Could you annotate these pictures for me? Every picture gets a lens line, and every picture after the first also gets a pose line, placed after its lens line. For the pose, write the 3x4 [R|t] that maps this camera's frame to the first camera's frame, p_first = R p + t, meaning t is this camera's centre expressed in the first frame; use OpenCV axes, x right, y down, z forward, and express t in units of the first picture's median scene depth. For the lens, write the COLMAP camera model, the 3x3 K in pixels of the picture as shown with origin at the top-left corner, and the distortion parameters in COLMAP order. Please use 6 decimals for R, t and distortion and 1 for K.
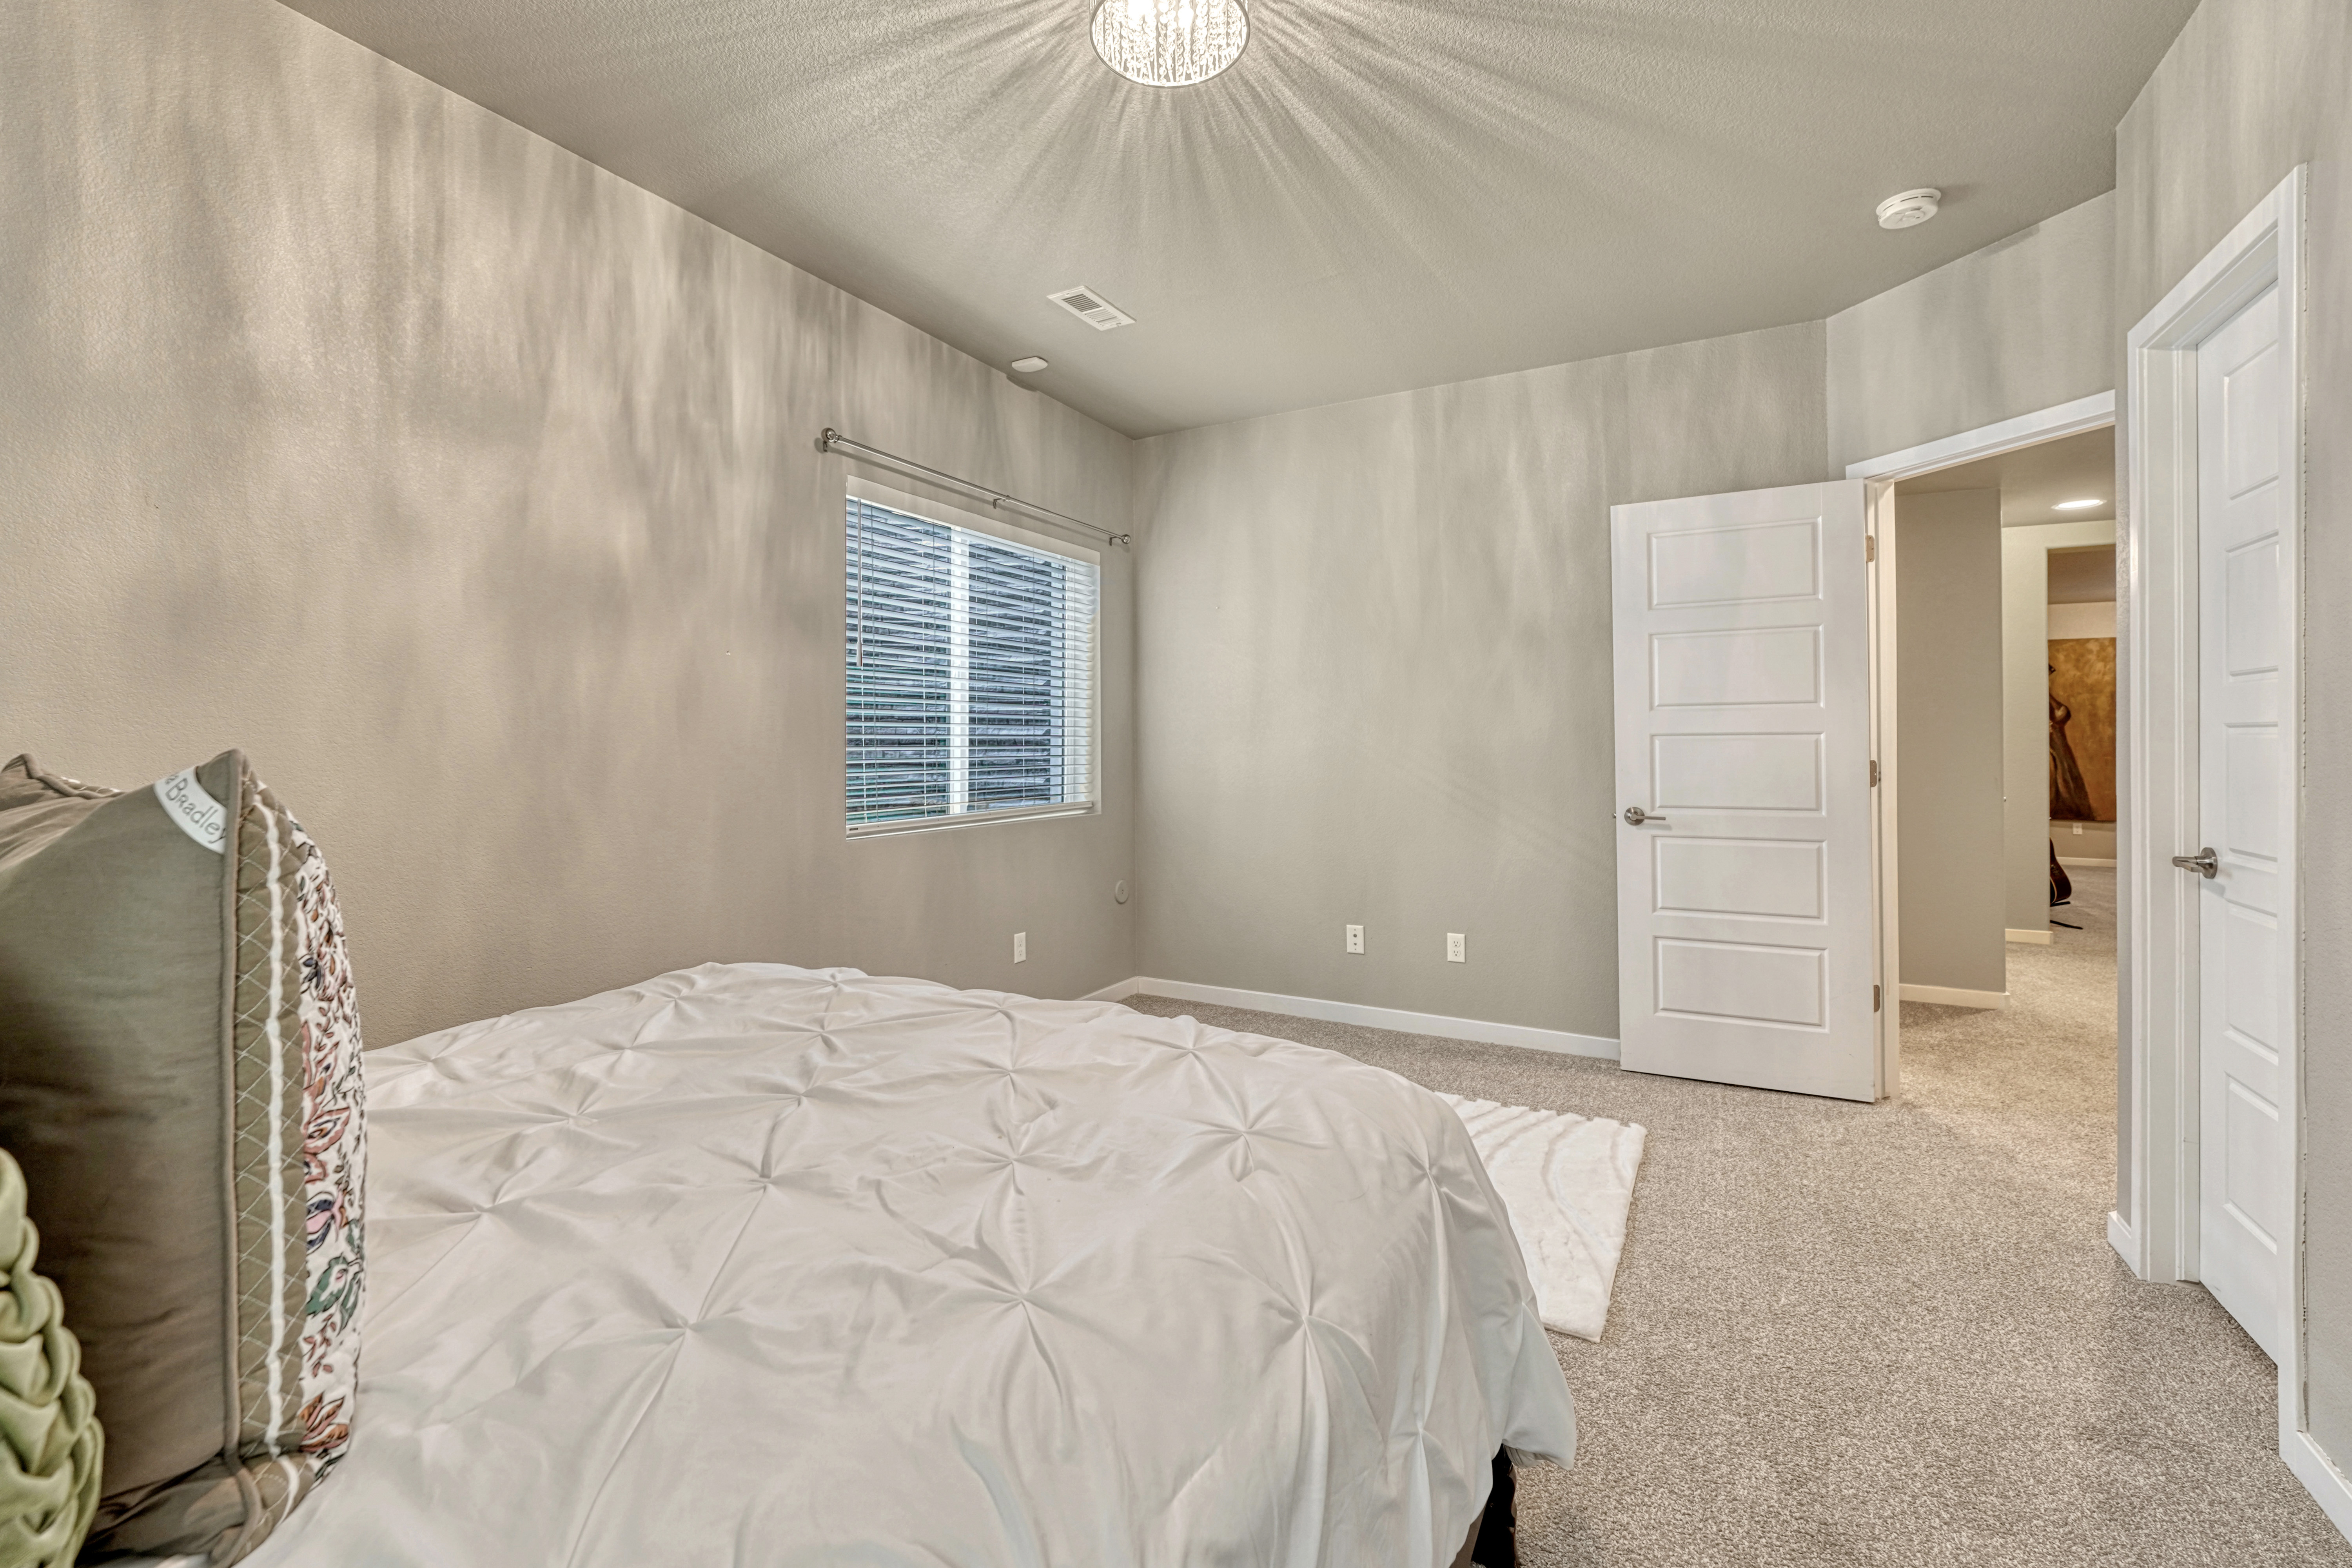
lens RADIAL K [[971.2, 0, 1170.3], [0, 971.2, 750.5], [0, 0, 1]] dist [-0.013795, 0.001651]
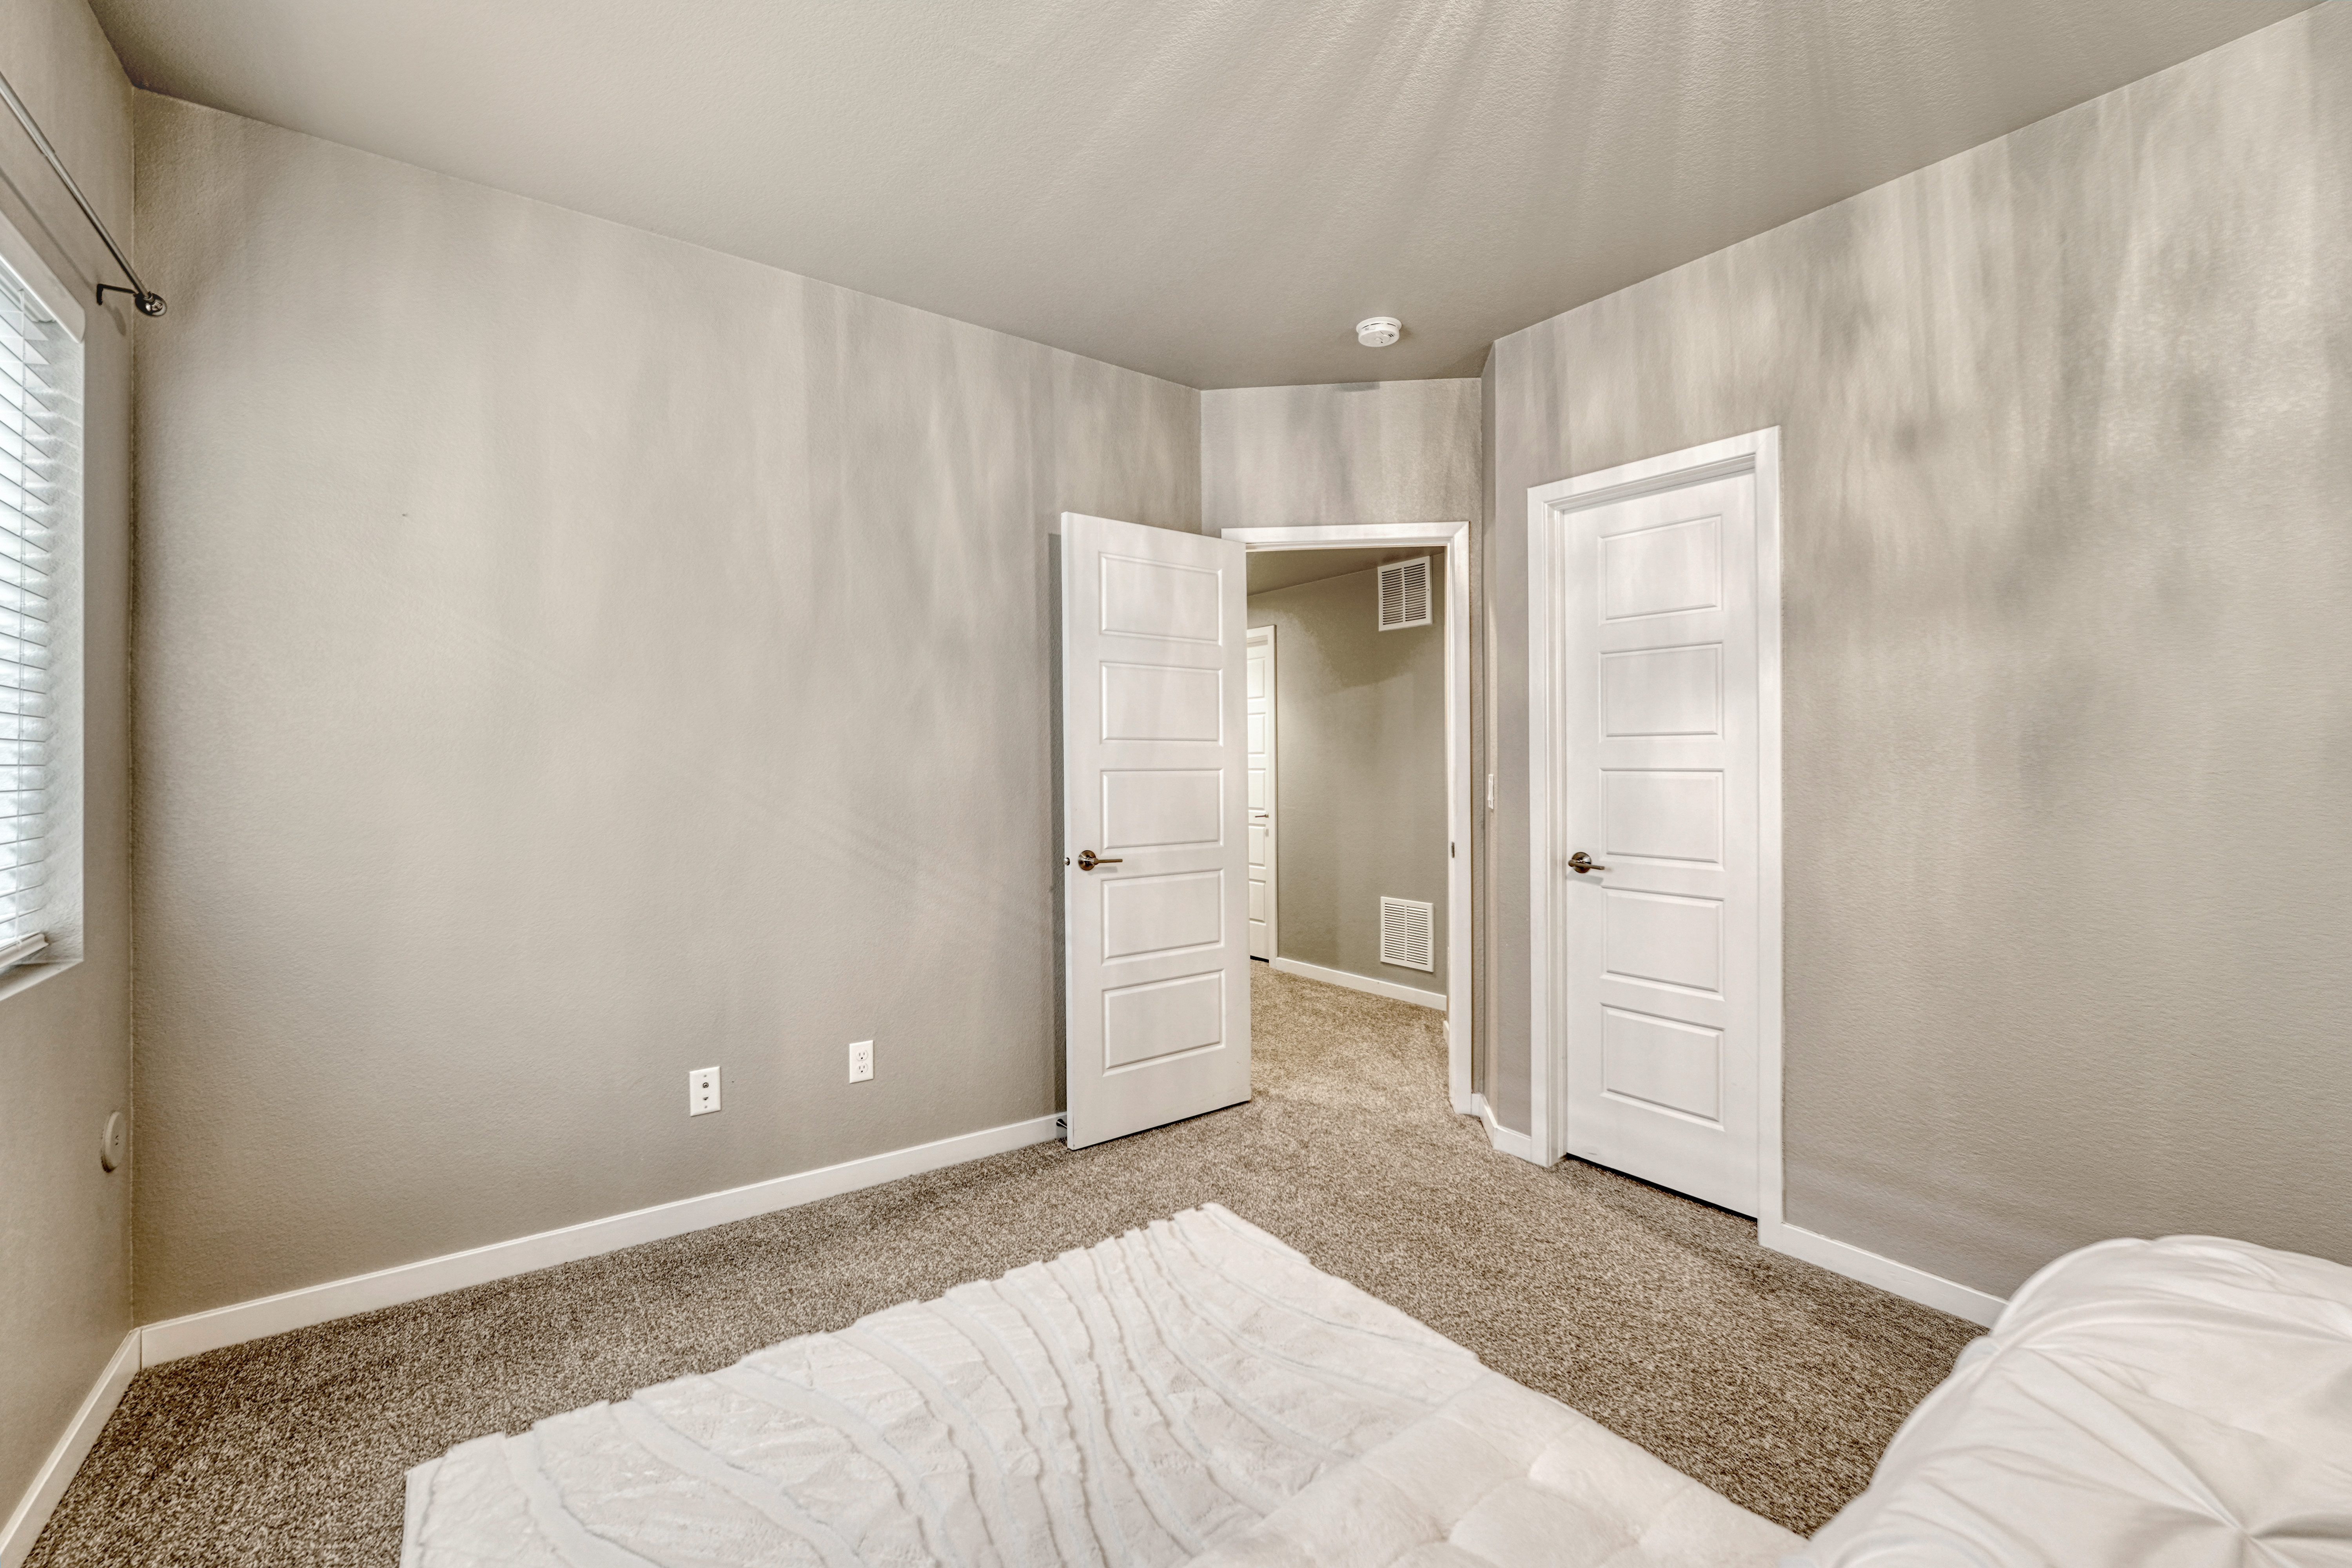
lens RADIAL K [[971.2, 0, 1198.1], [0, 971.2, 740.8], [0, 0, 1]] dist [-0.013795, 0.001651]
pose [[0.417347, 0.027344, 0.908336, -0.328336], [0.002532, 0.999508, -0.031252, -0.015947], [-0.908744, 0.015343, 0.417072, 0.578074]]
